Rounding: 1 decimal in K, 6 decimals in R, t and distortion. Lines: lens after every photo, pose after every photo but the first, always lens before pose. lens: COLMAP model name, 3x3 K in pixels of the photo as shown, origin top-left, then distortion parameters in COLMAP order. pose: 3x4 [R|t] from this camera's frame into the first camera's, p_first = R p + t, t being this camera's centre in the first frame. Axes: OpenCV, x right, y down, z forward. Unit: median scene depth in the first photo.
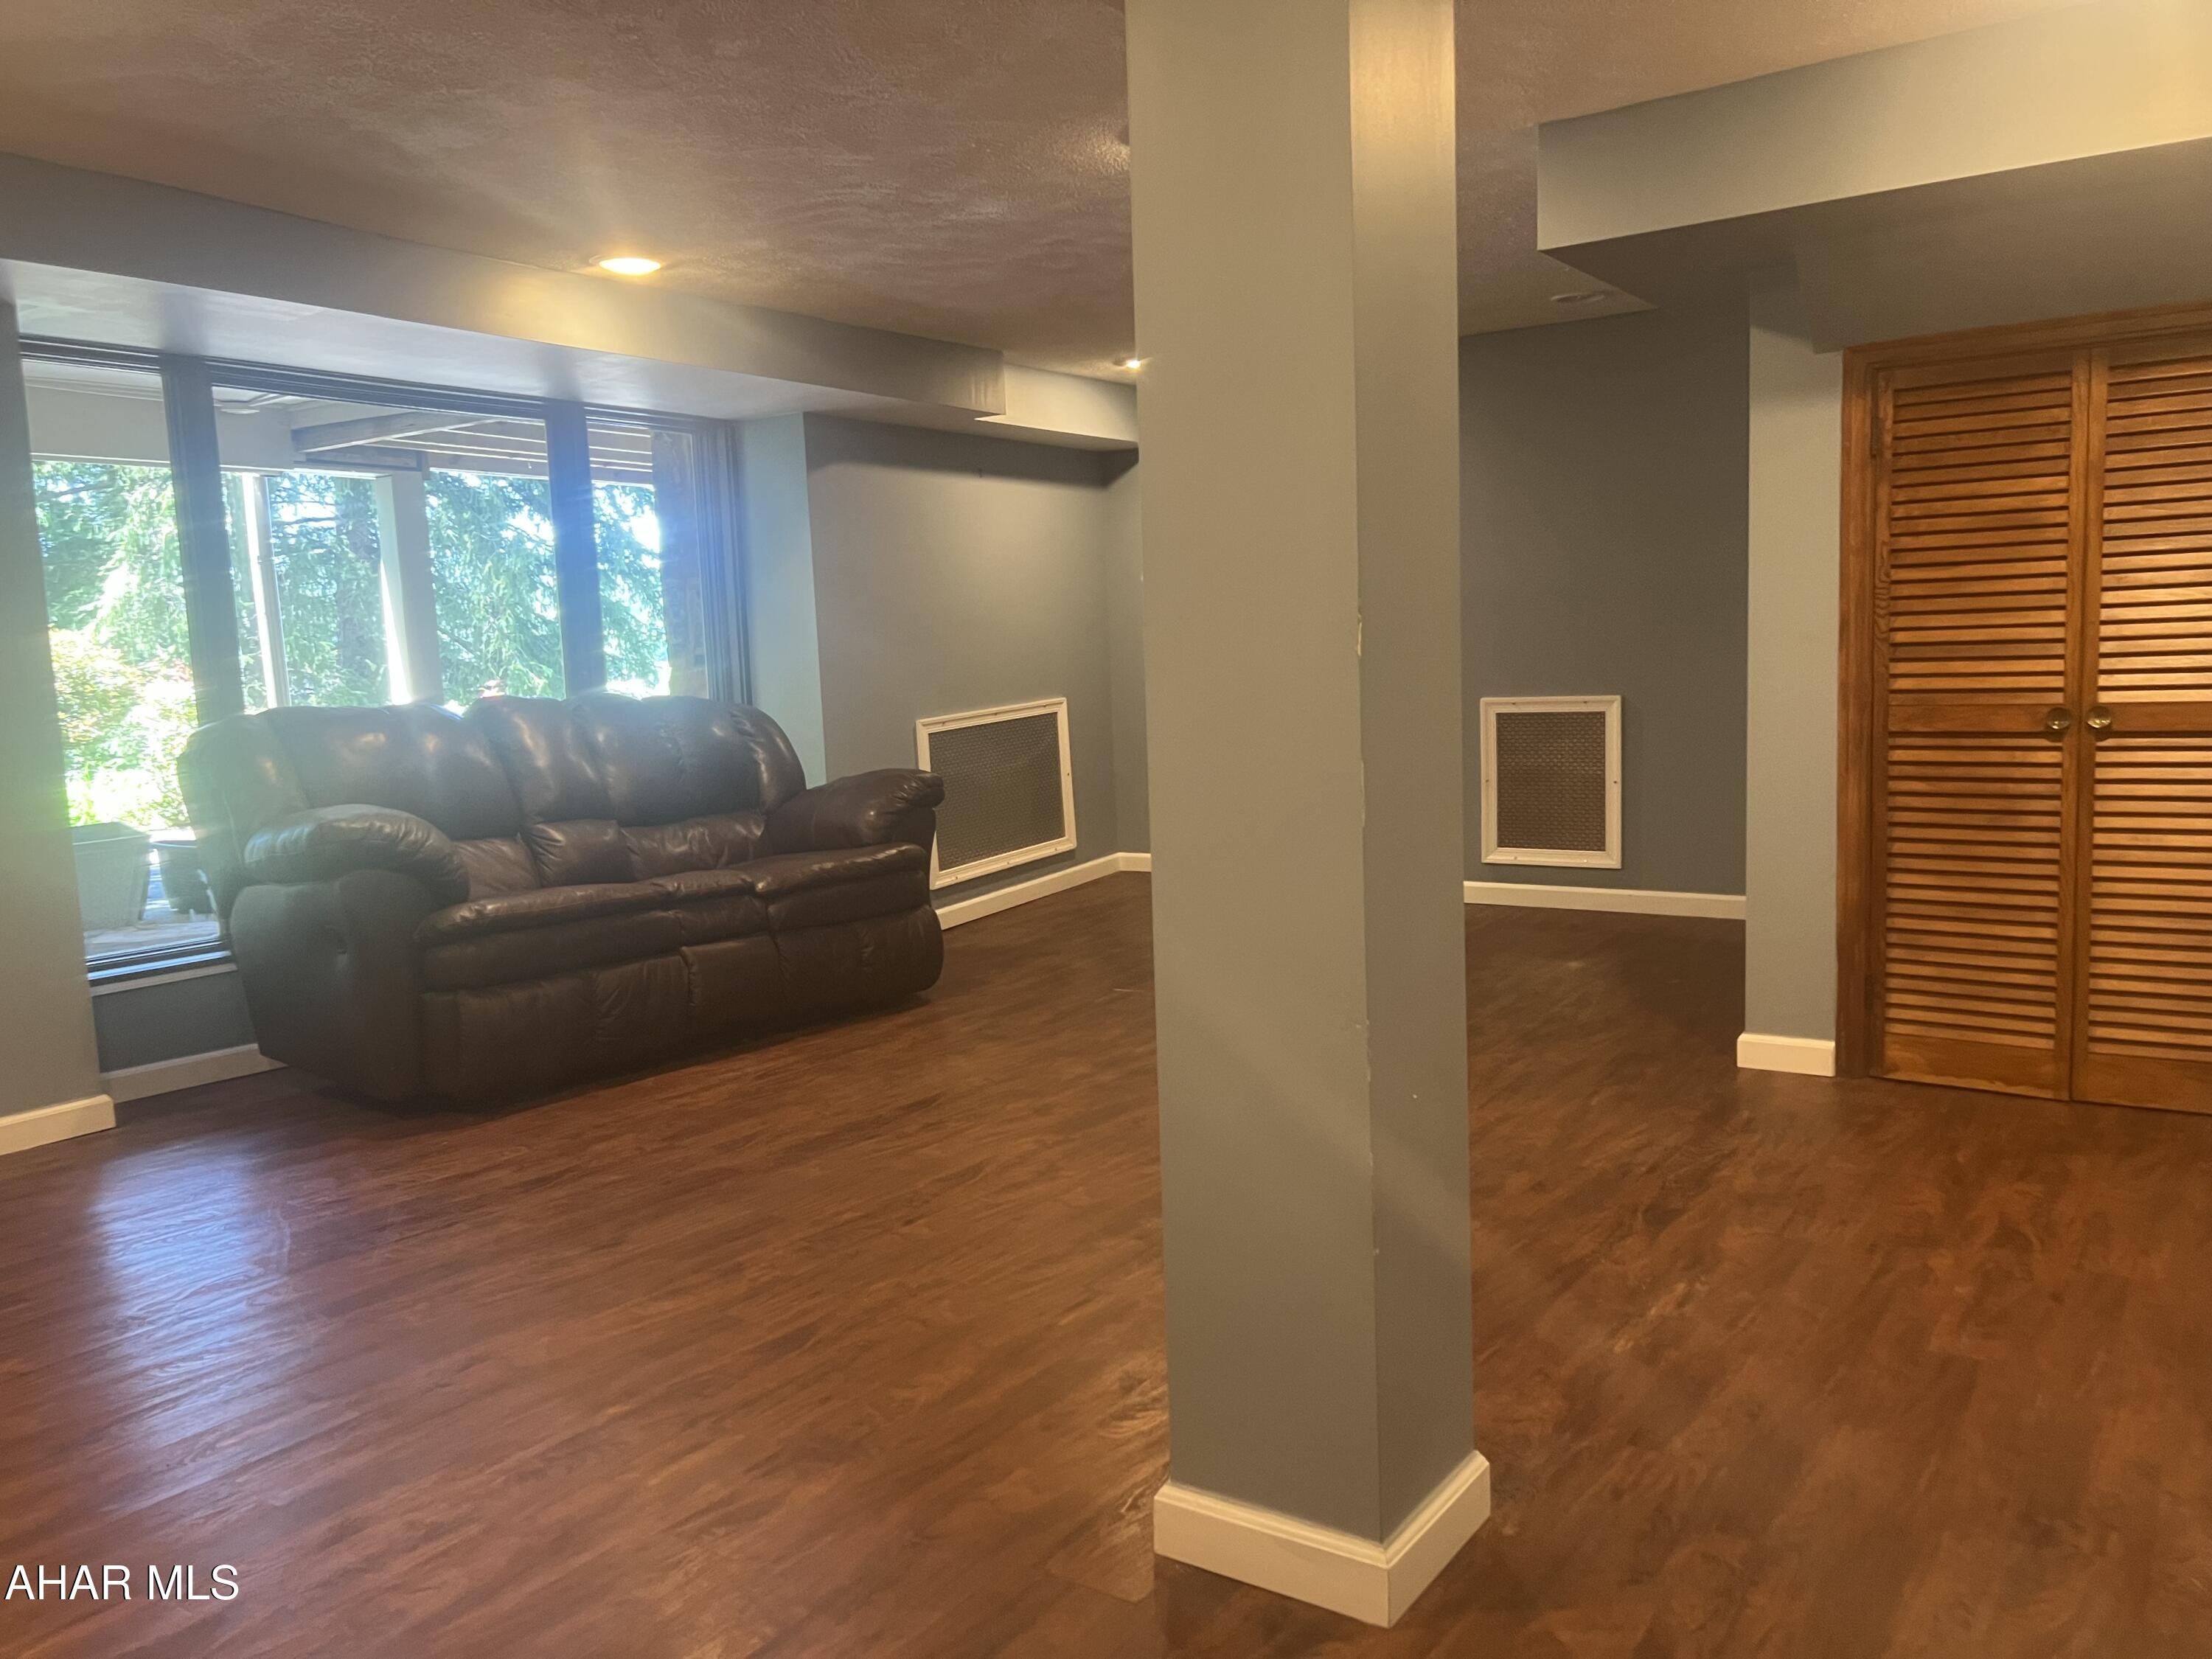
lens RADIAL K [[1671.7, 0, 1107.2], [0, 1671.7, 833.3], [0, 0, 1]] dist [0.070806, -0.004915]
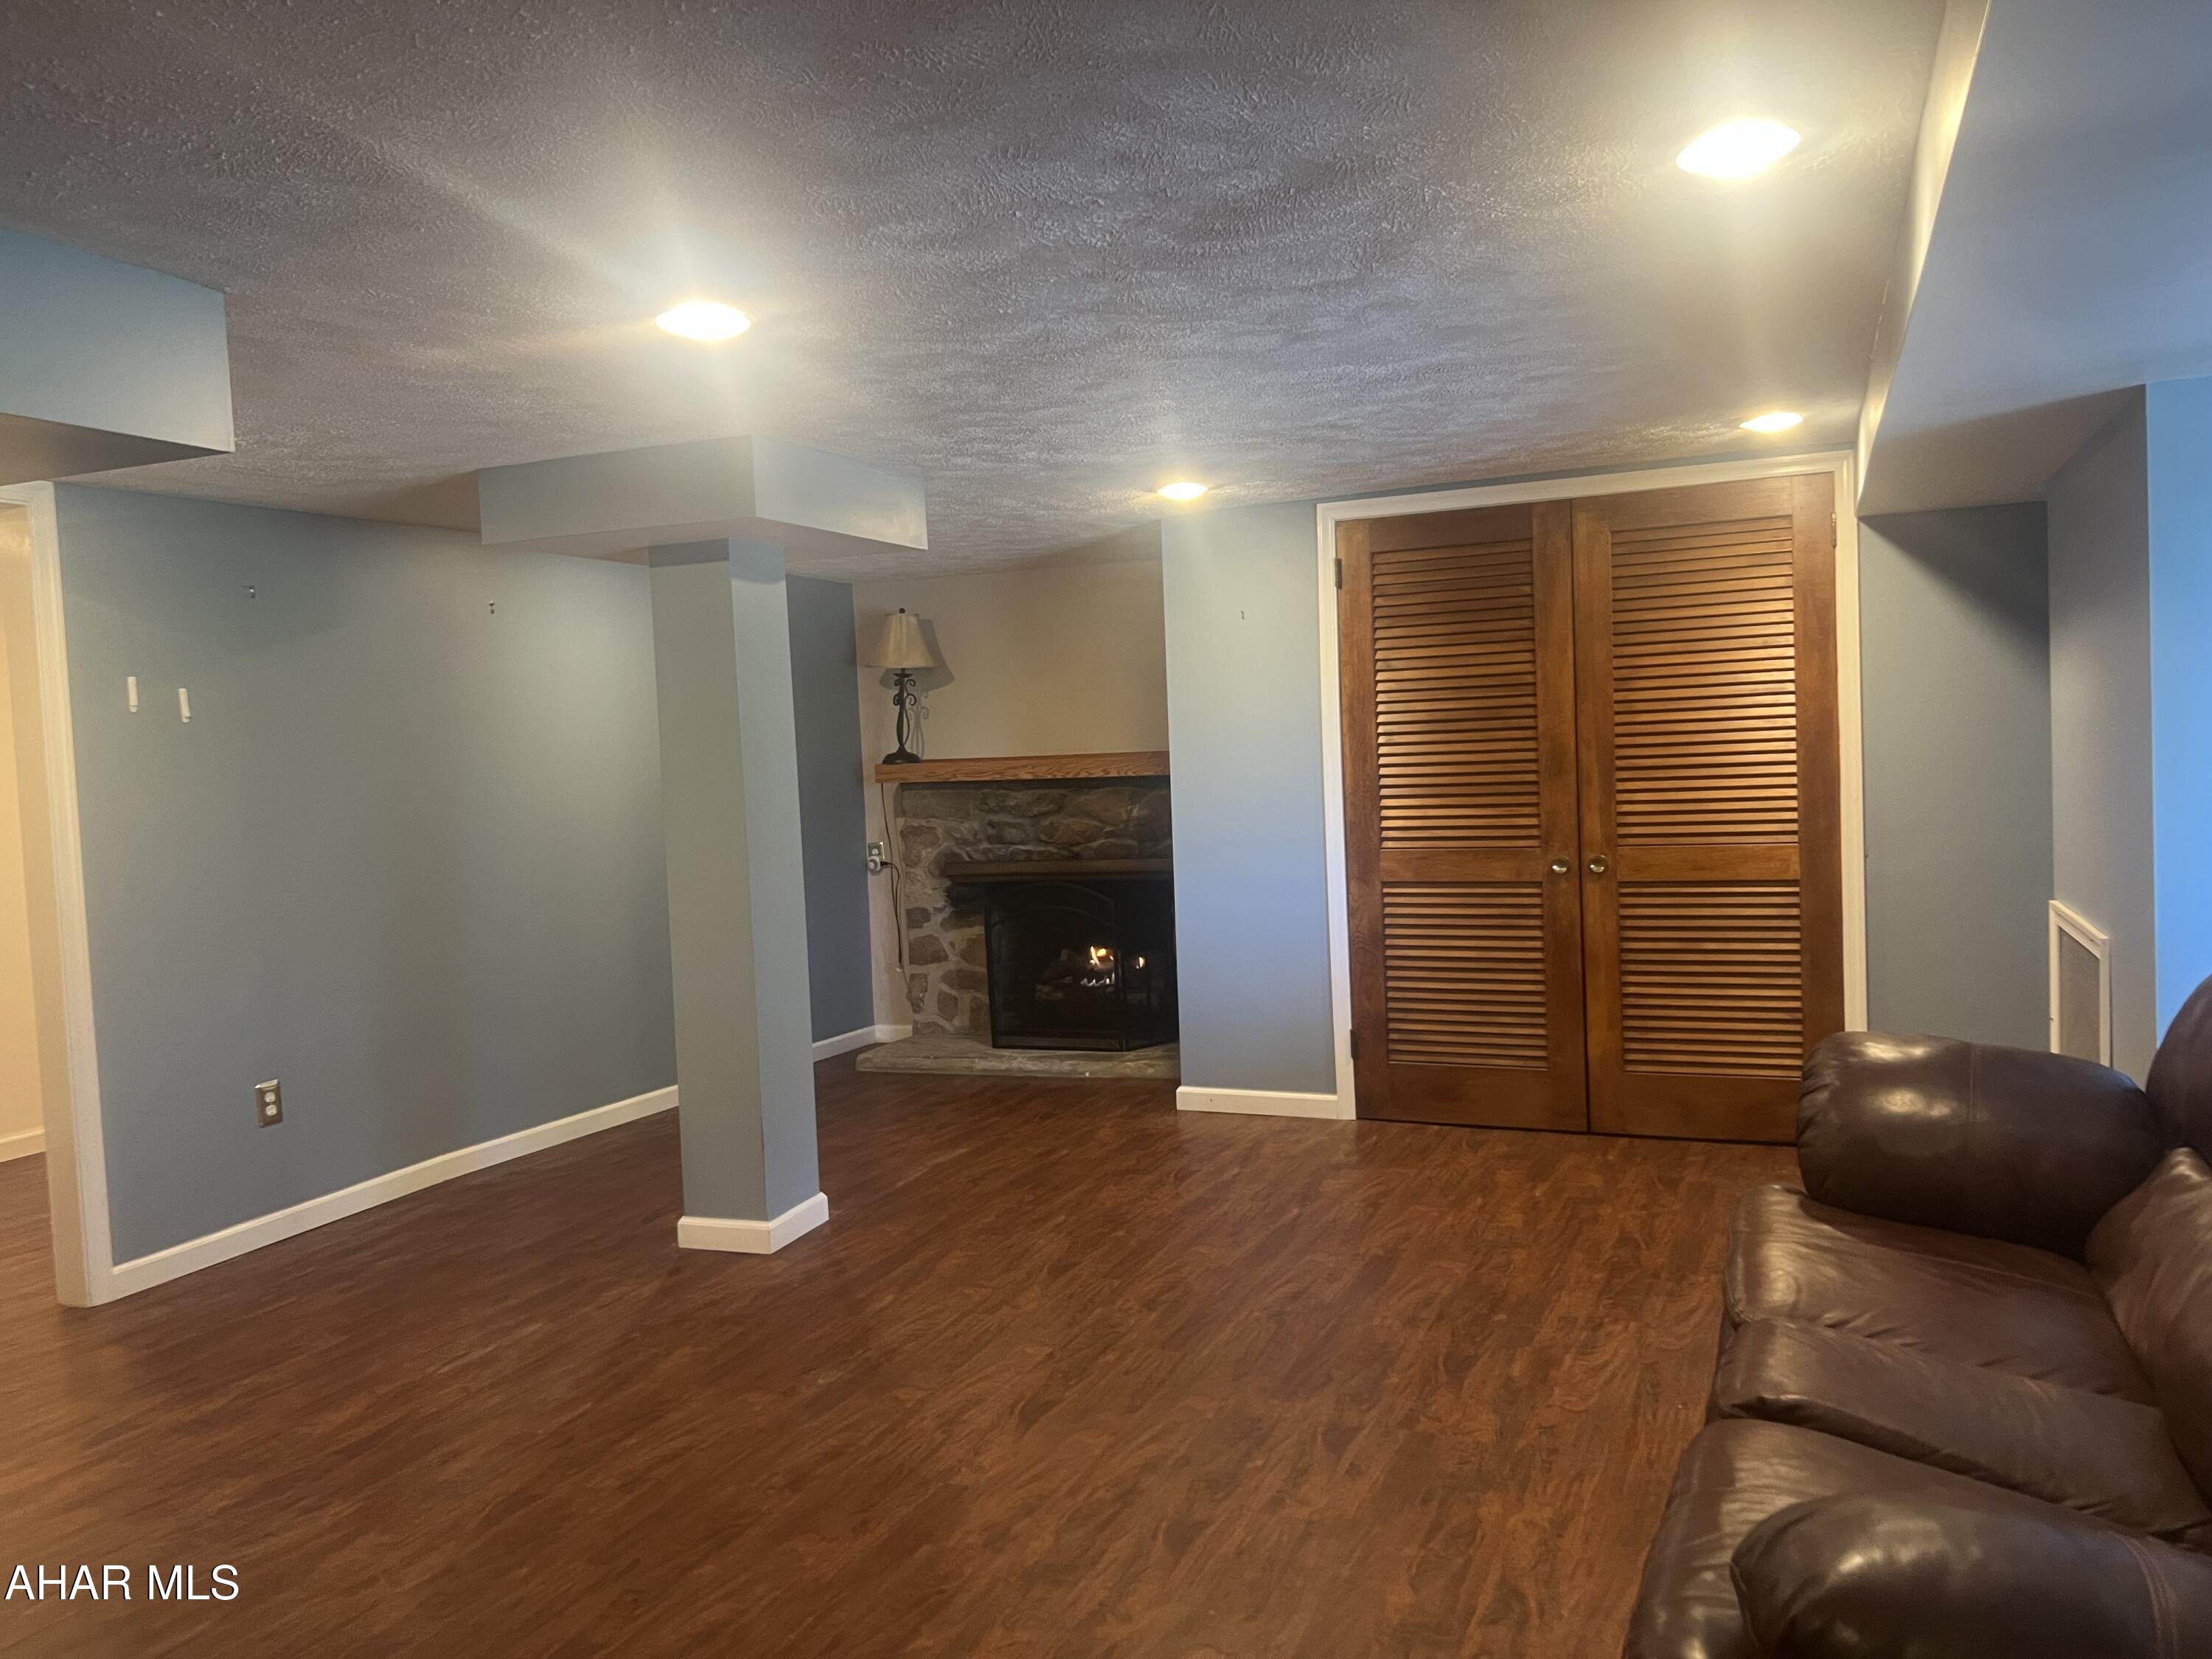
lens RADIAL K [[1671.7, 0, 1119.0], [0, 1671.7, 833.6], [0, 0, 1]] dist [0.070806, -0.004915]
pose [[-0.974095, 0.092344, -0.206426, 0.040269], [0.057316, 0.983836, 0.169650, -0.303463], [0.218755, 0.153424, -0.963643, 1.981534]]
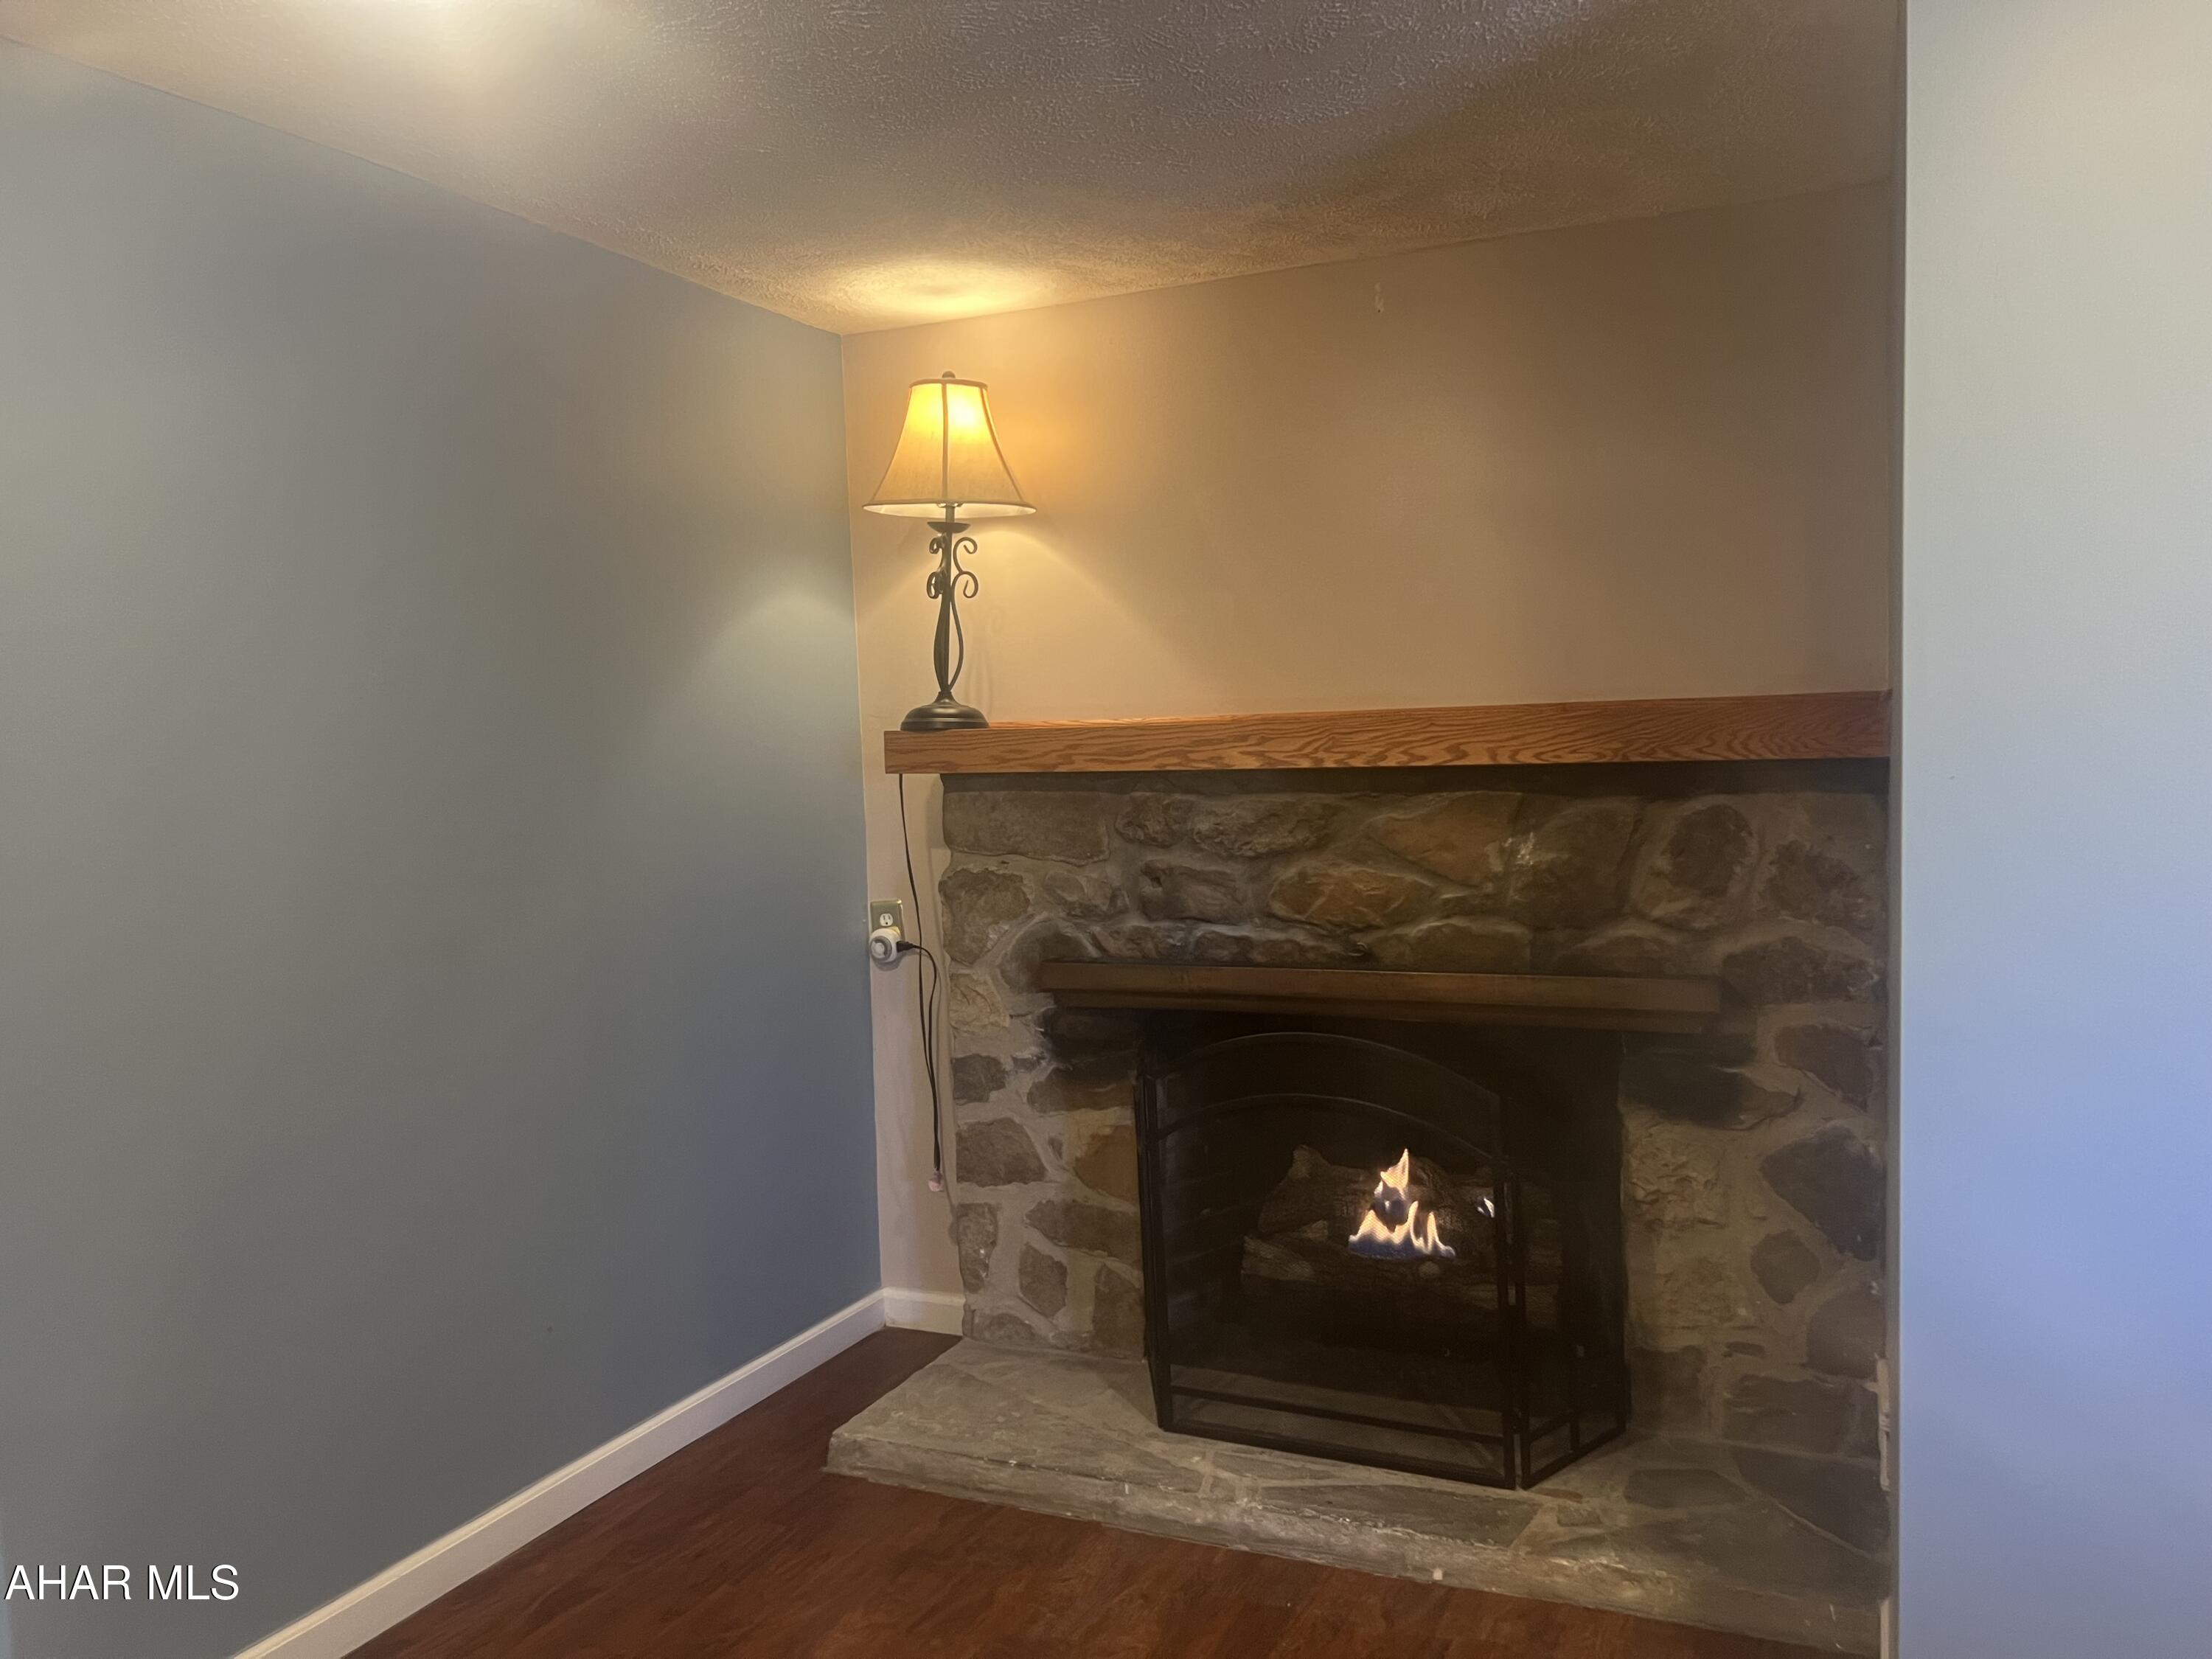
lens RADIAL K [[1671.7, 0, 1098.1], [0, 1671.7, 830.8], [0, 0, 1]] dist [0.070806, -0.004915]
pose [[-0.981512, 0.083052, -0.172444, -0.035088], [0.051977, 0.982753, 0.177471, -0.185263], [0.184209, 0.165226, -0.968900, 1.048965]]
